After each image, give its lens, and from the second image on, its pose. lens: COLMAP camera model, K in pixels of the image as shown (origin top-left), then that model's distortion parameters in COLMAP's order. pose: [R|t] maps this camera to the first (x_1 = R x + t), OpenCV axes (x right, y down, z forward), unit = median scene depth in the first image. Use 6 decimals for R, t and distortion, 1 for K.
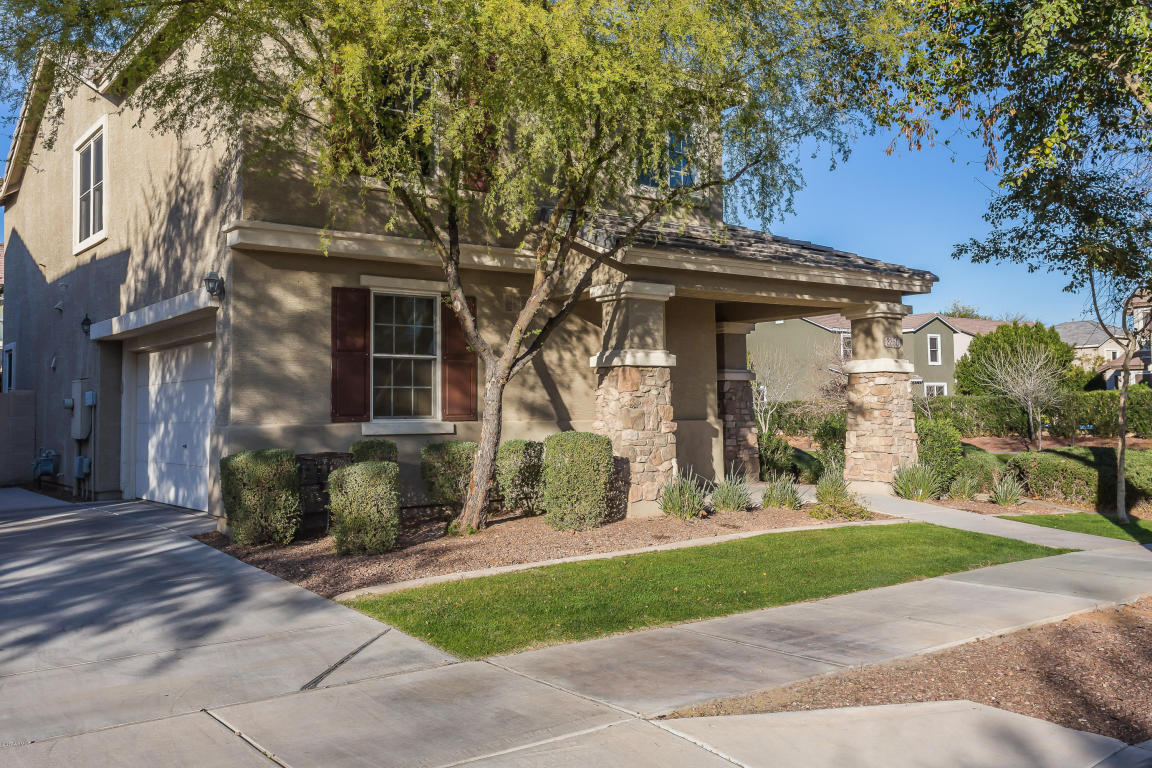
lens RADIAL K [[1061.7, 0, 576.0], [0, 1061.7, 384.0], [0, 0, 1]] dist [0.023464, 0.001360]
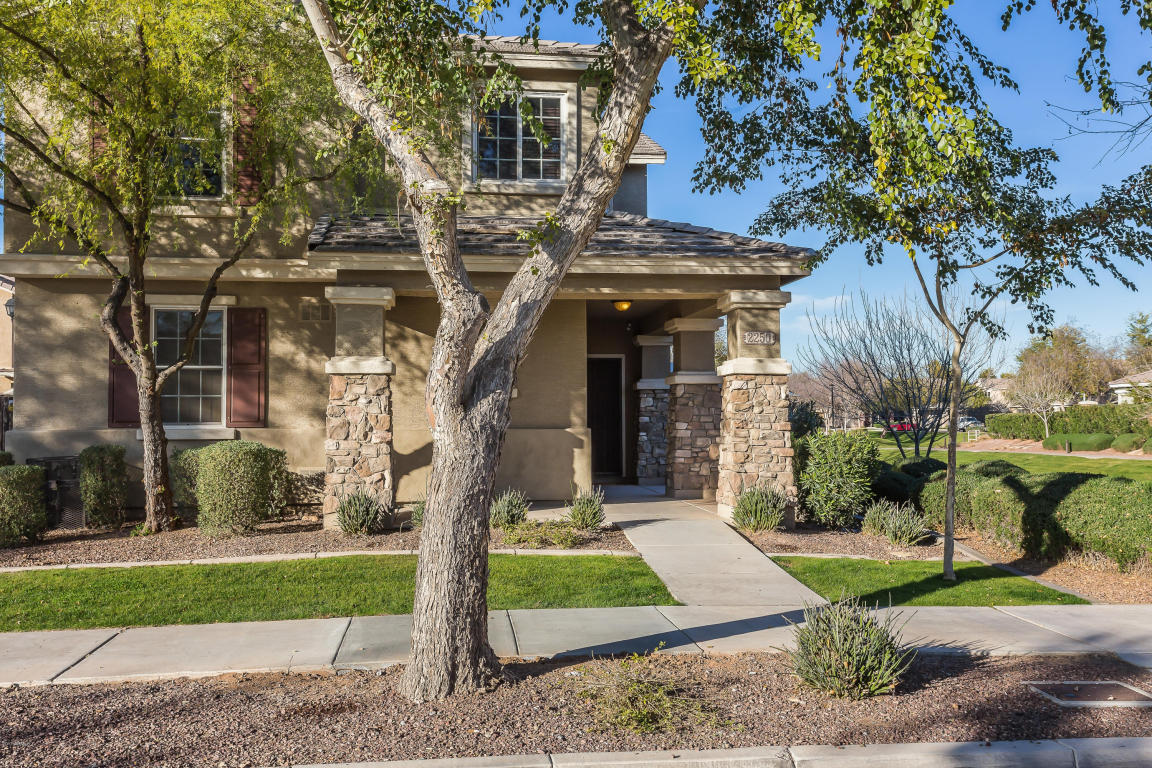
lens RADIAL K [[1061.7, 0, 576.0], [0, 1061.7, 384.0], [0, 0, 1]] dist [0.023464, 0.001360]
pose [[0.870144, -0.011084, -0.492674, 0.681990], [0.007313, 0.999927, -0.009579, 0.003713], [0.492744, 0.004732, 0.870161, 0.247881]]
